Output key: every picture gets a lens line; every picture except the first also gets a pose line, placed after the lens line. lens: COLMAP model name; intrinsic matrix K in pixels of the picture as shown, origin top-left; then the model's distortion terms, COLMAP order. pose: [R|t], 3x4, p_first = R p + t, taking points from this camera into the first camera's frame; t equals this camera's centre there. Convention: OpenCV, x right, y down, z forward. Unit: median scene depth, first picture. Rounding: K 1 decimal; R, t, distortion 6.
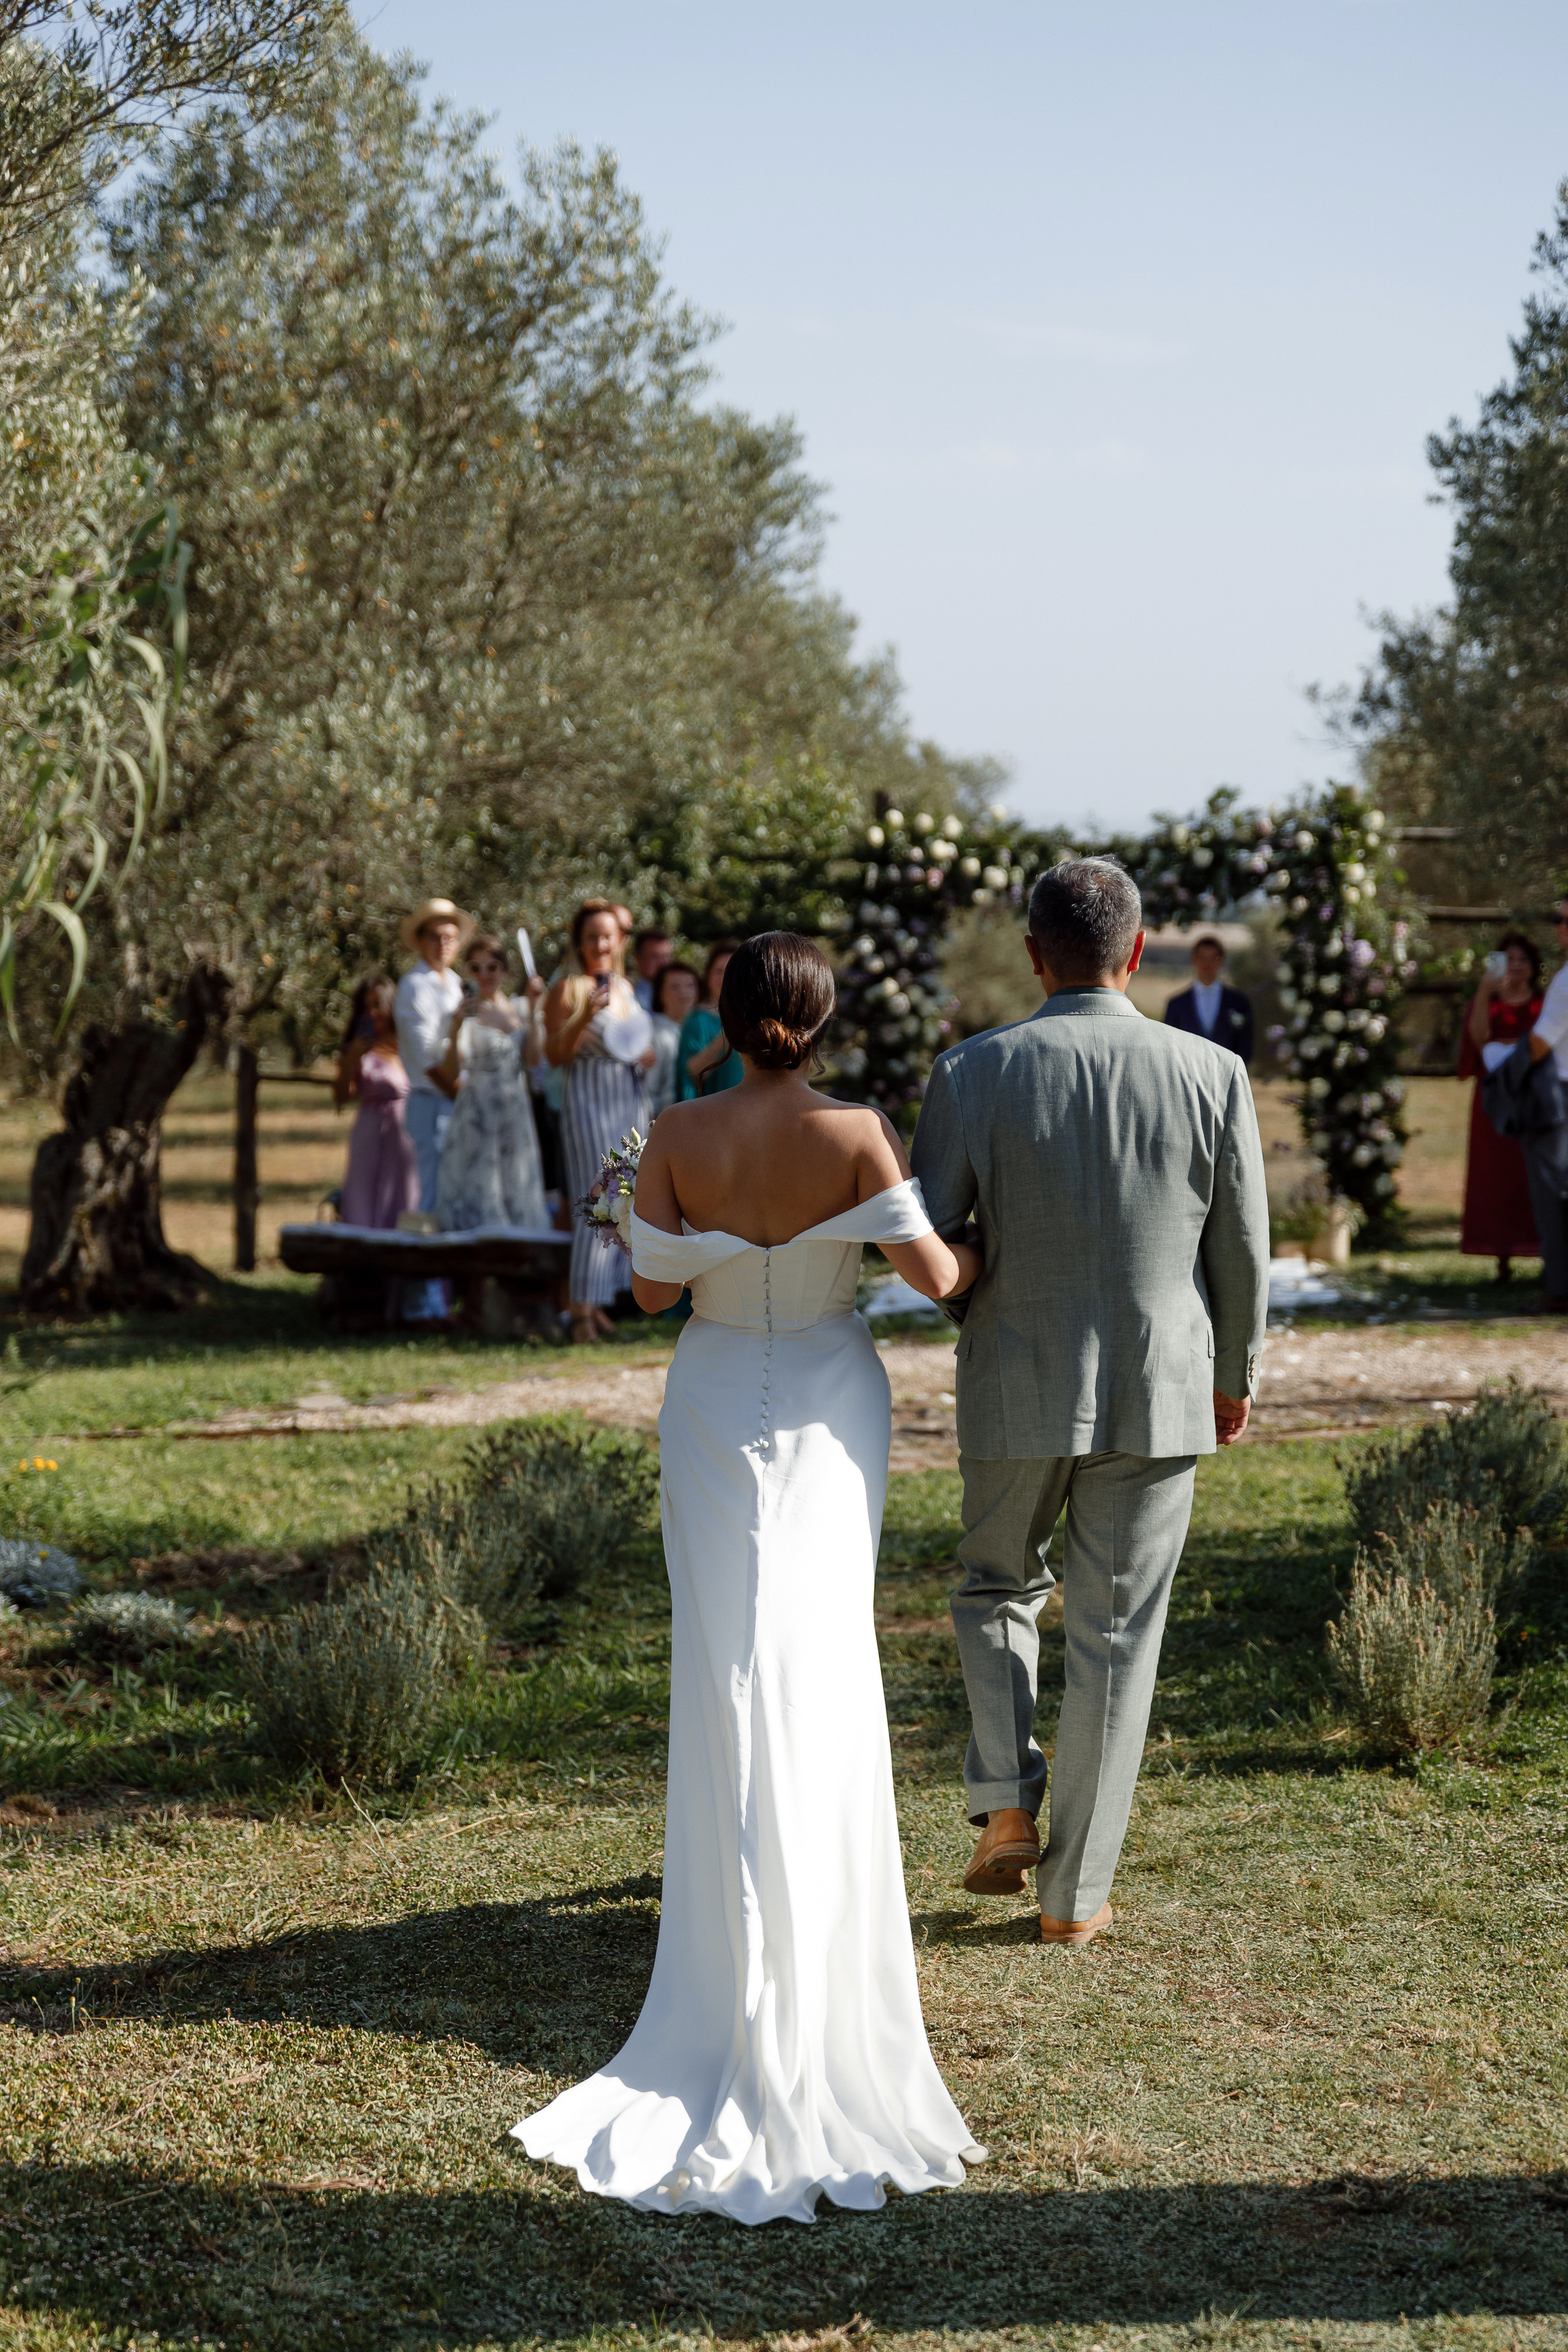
lens RADIAL K [[4667.9, 0, 776.6], [0, 4667.9, 1181.5], [0, 0, 1]] dist [0.010369, 0.000000]
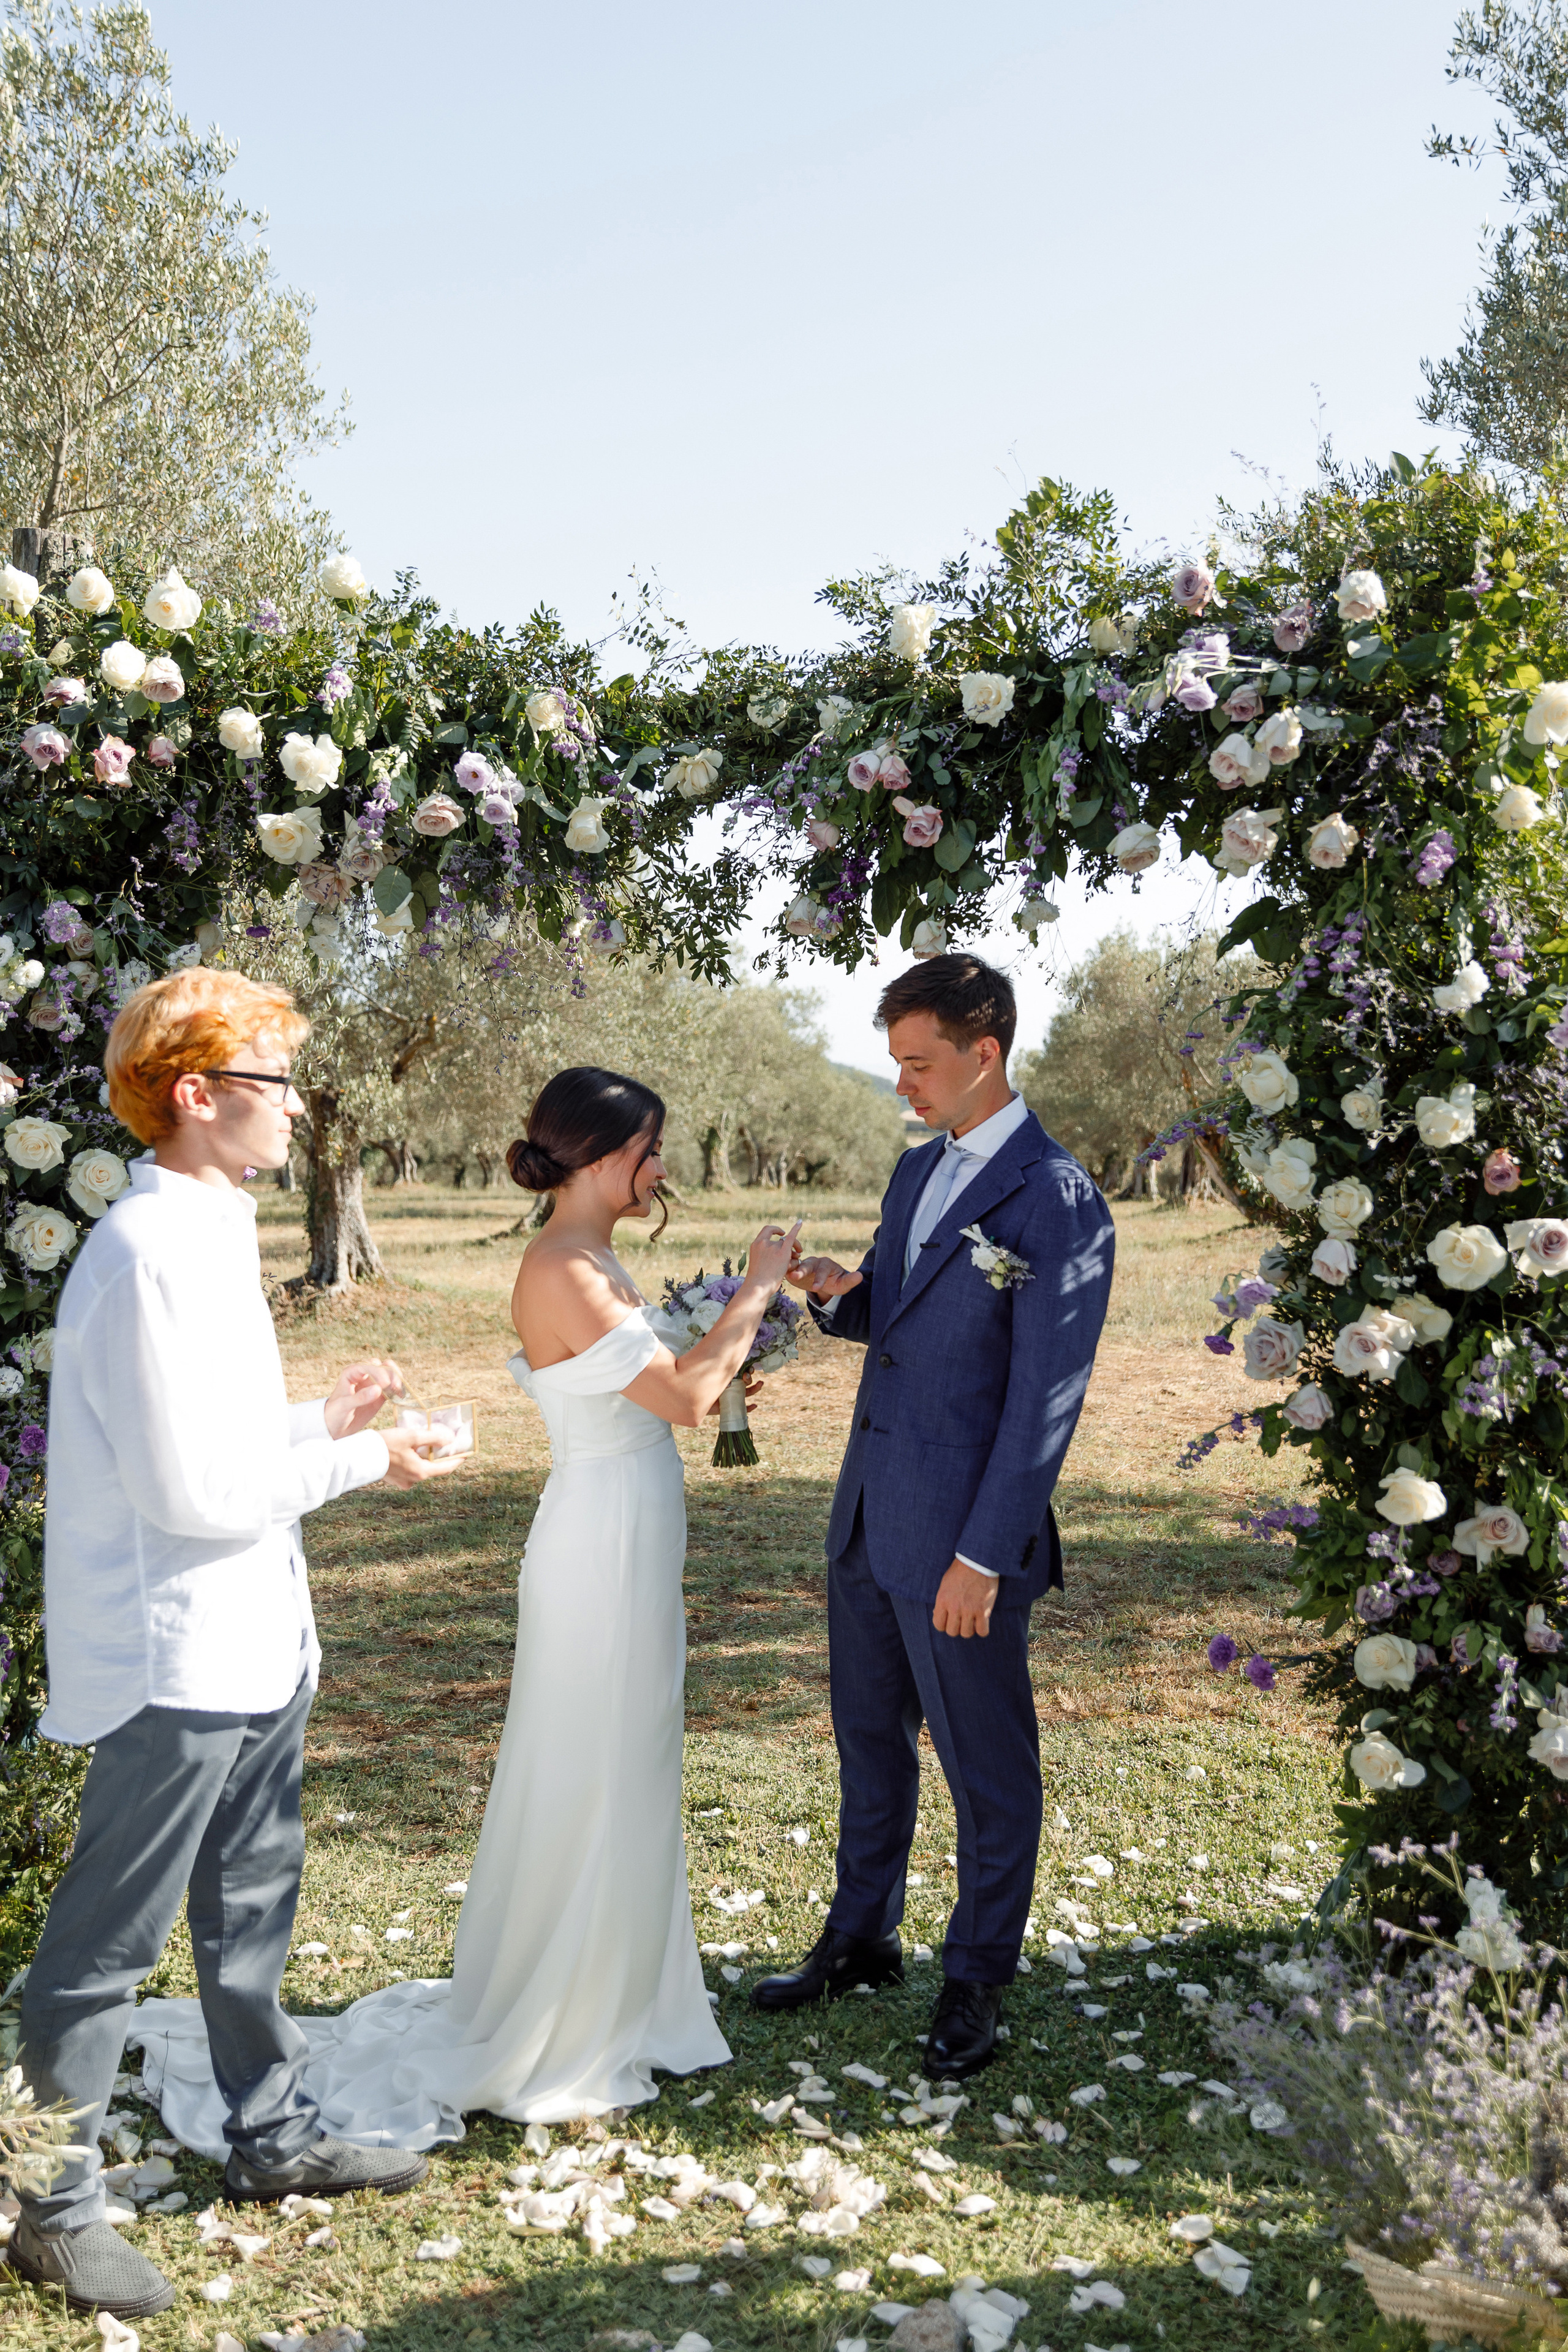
lens RADIAL K [[2061.2, 0, 761.2], [0, 2061.2, 1199.3], [0, 0, 1]] dist [-0.010133, 0.006686]
pose [[0.999961, 0.008785, 0.000278, 0.076732], [-0.008781, 0.999888, -0.012121, -0.035247], [-0.000384, 0.012118, 0.999926, 0.866742]]
